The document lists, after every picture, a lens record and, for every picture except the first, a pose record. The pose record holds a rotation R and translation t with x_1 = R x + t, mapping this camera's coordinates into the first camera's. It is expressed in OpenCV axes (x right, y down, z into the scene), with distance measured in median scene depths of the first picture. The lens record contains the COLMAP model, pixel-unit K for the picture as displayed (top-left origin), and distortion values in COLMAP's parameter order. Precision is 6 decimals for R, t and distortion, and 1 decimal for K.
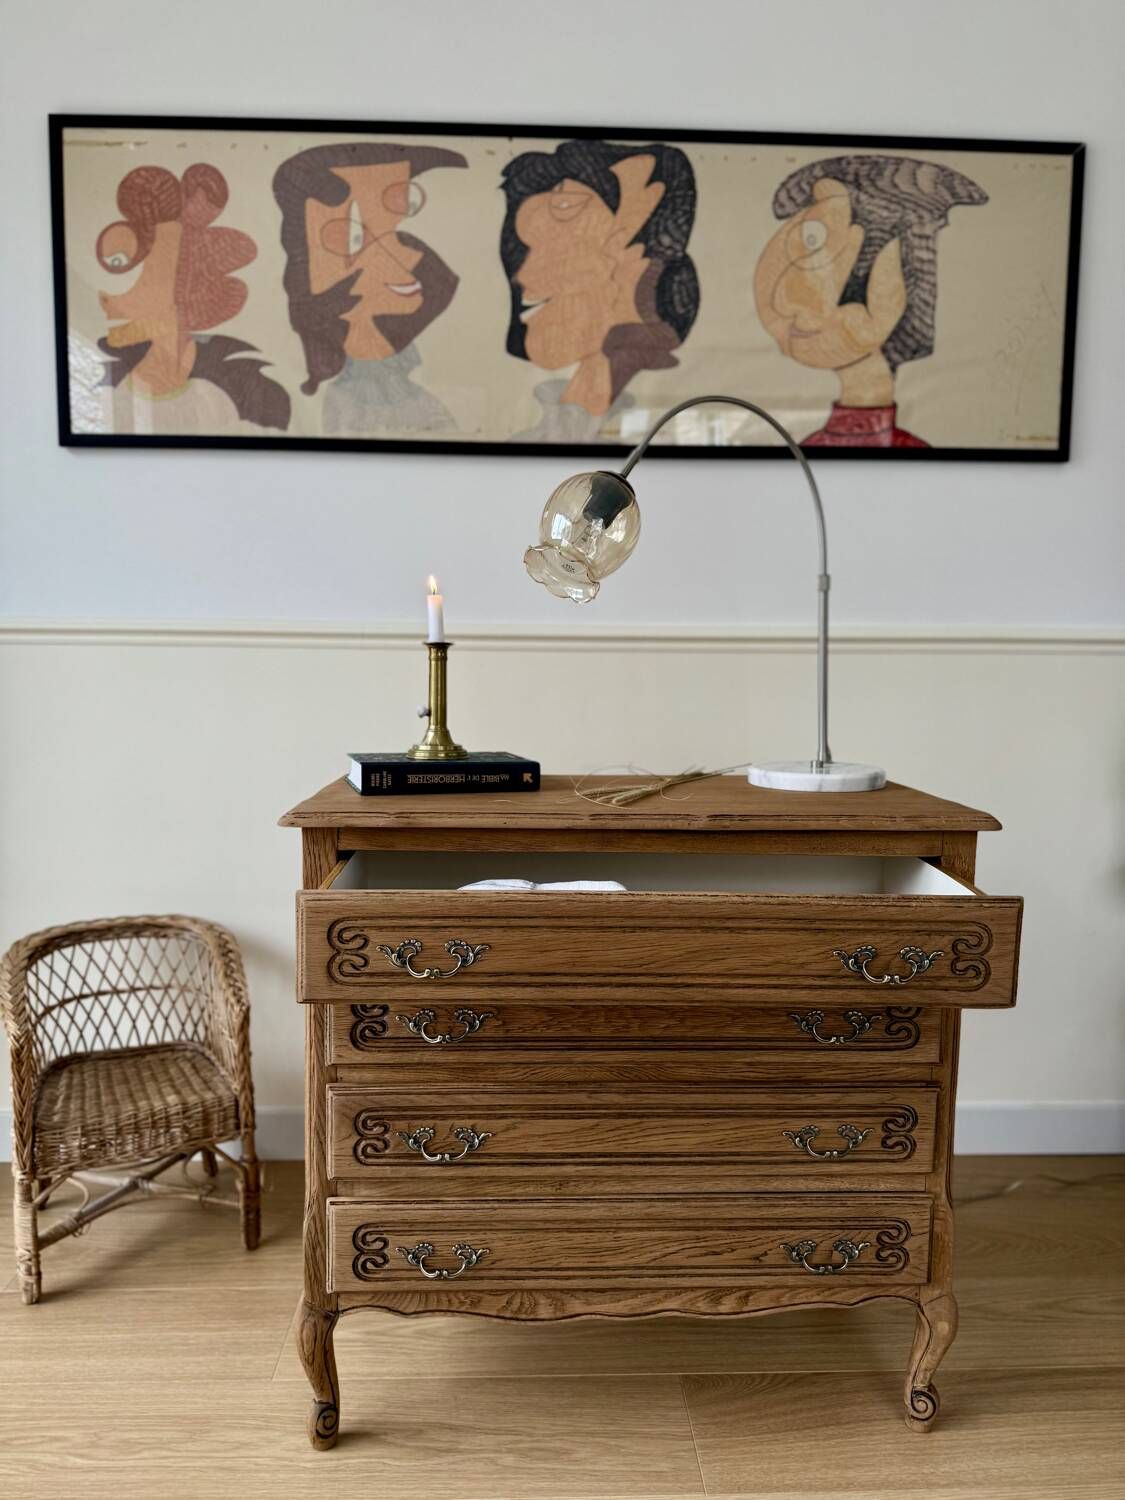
lens RADIAL K [[1076.3, 0, 521.9], [0, 1076.3, 751.1], [0, 0, 1]] dist [0.045893, -0.065723]
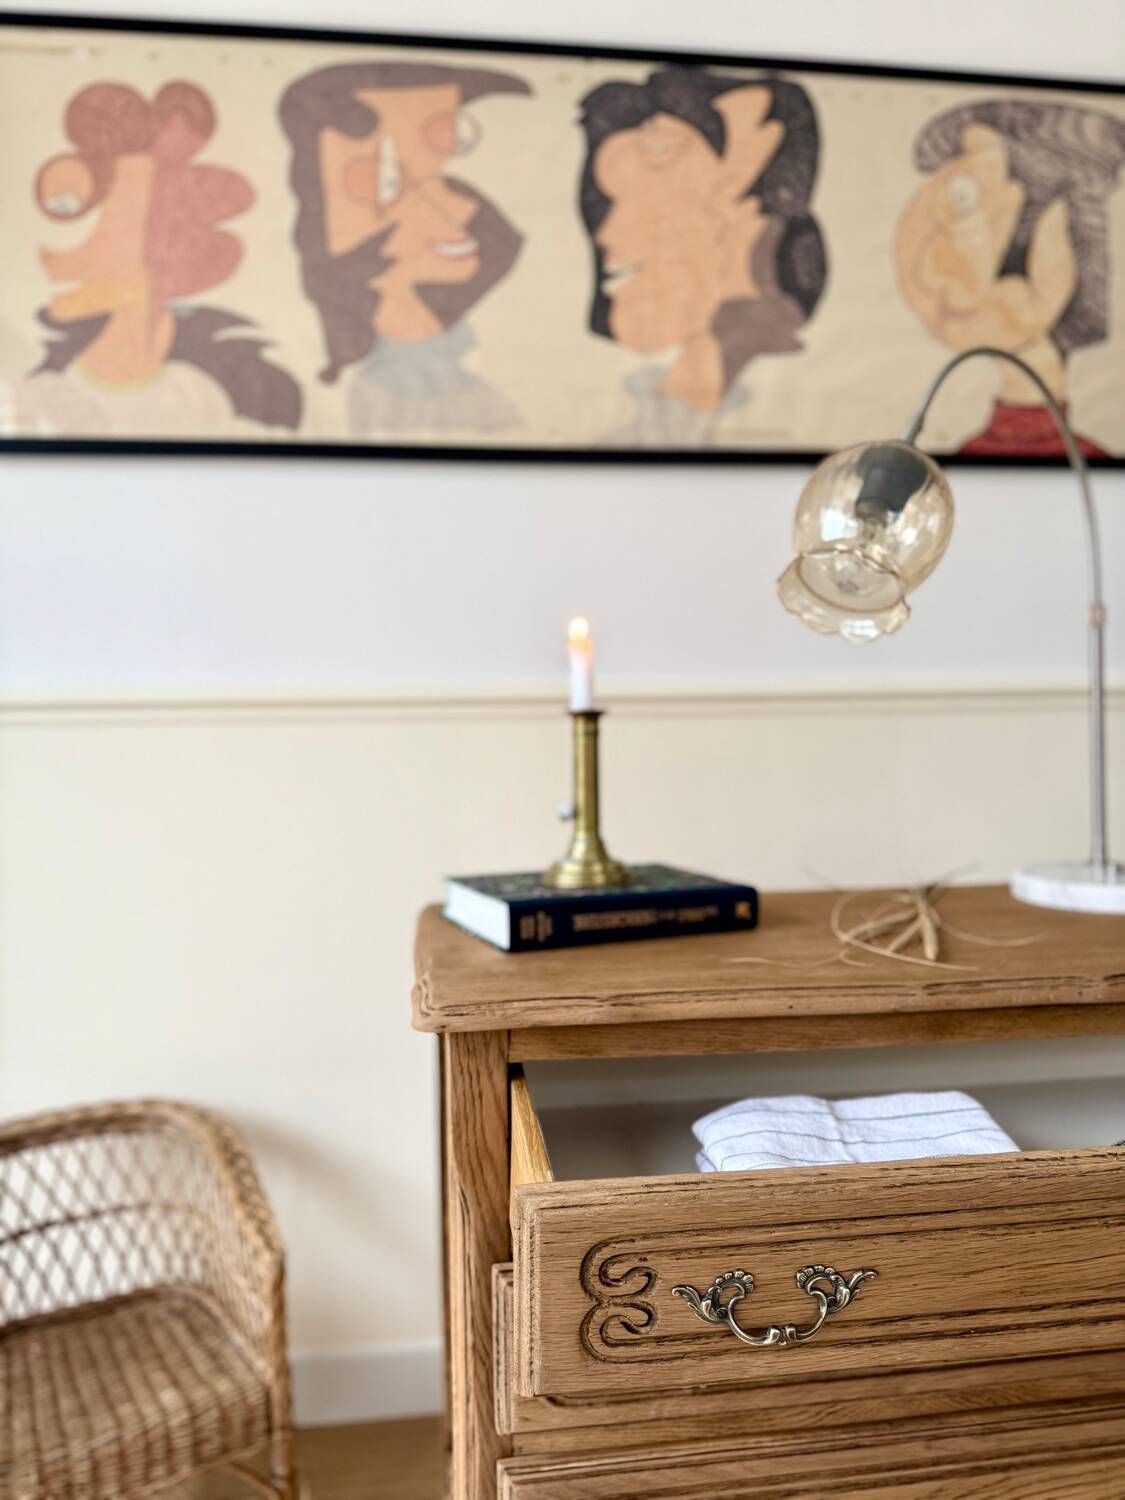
lens RADIAL K [[1135.8, 0, 564.5], [0, 1135.8, 754.8], [0, 0, 1]] dist [0.007569, -0.008060]
pose [[0.994978, -0.027206, 0.096323, -0.119623], [0.032572, 0.997978, -0.054585, -0.026179], [-0.094644, 0.057448, 0.993852, 0.222667]]
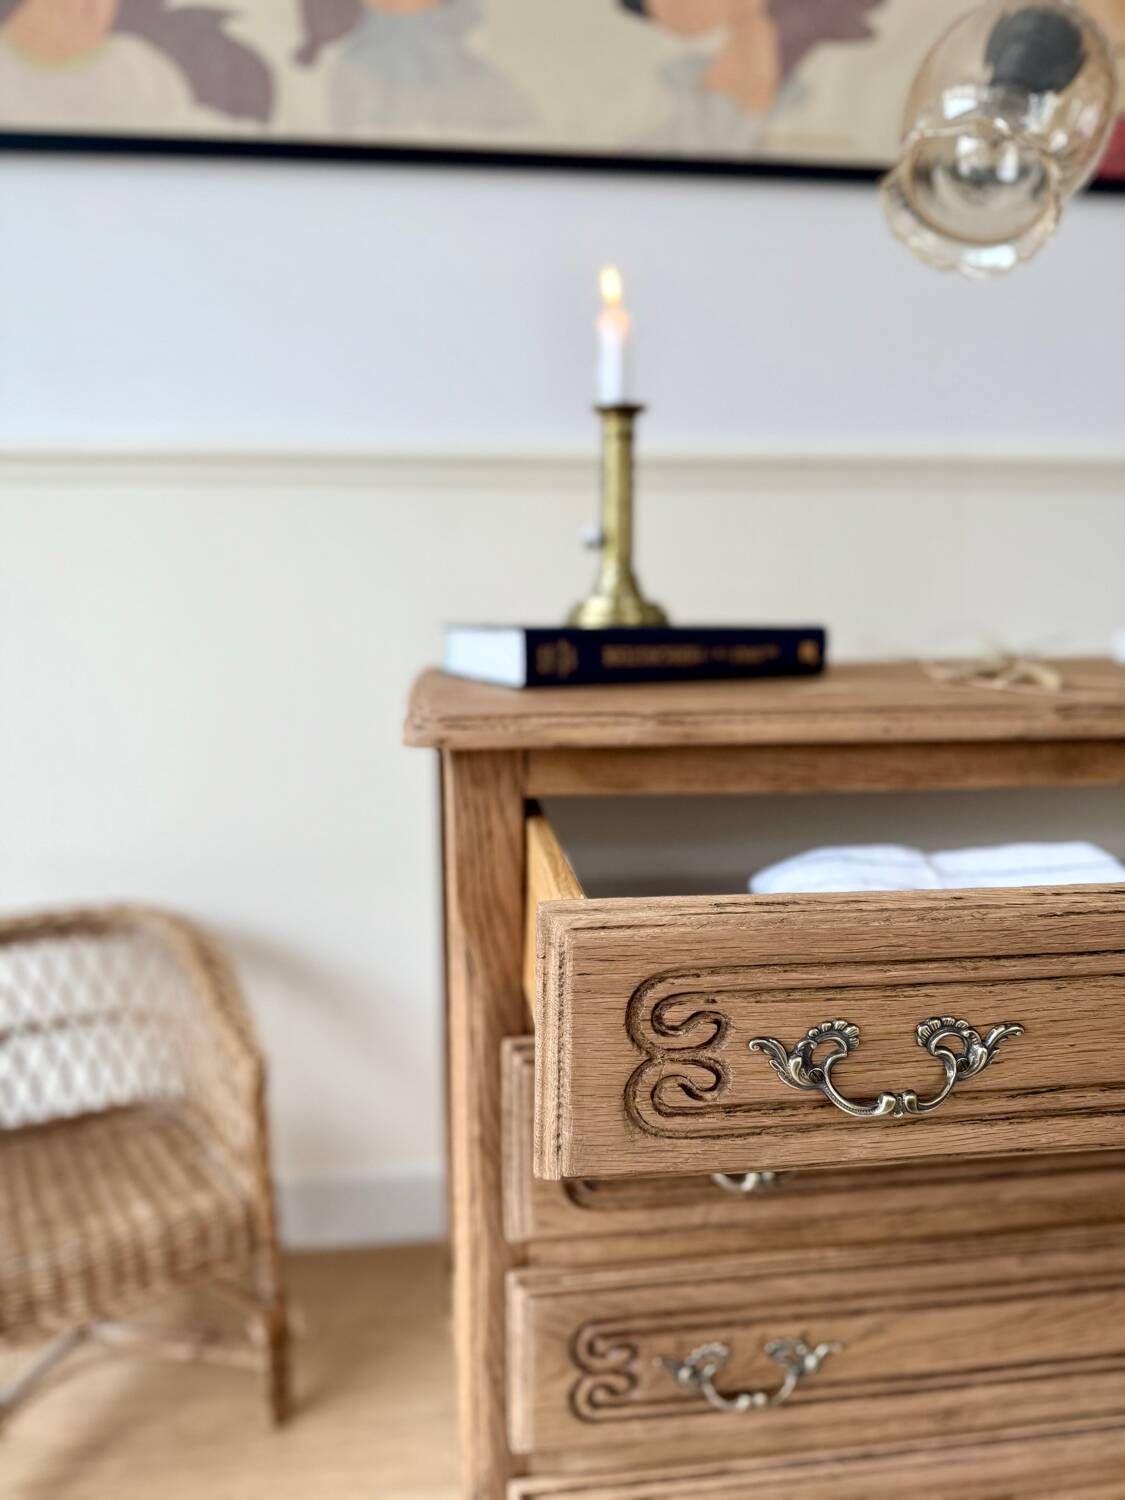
lens RADIAL K [[1159.7, 0, 565.5], [0, 1159.7, 747.9], [0, 0, 1]] dist [0.064587, -0.136226]
pose [[0.995727, -0.028442, 0.087859, -0.120346], [0.023104, 0.997859, 0.061185, 0.024370], [-0.089411, -0.058894, 0.994252, 0.302705]]
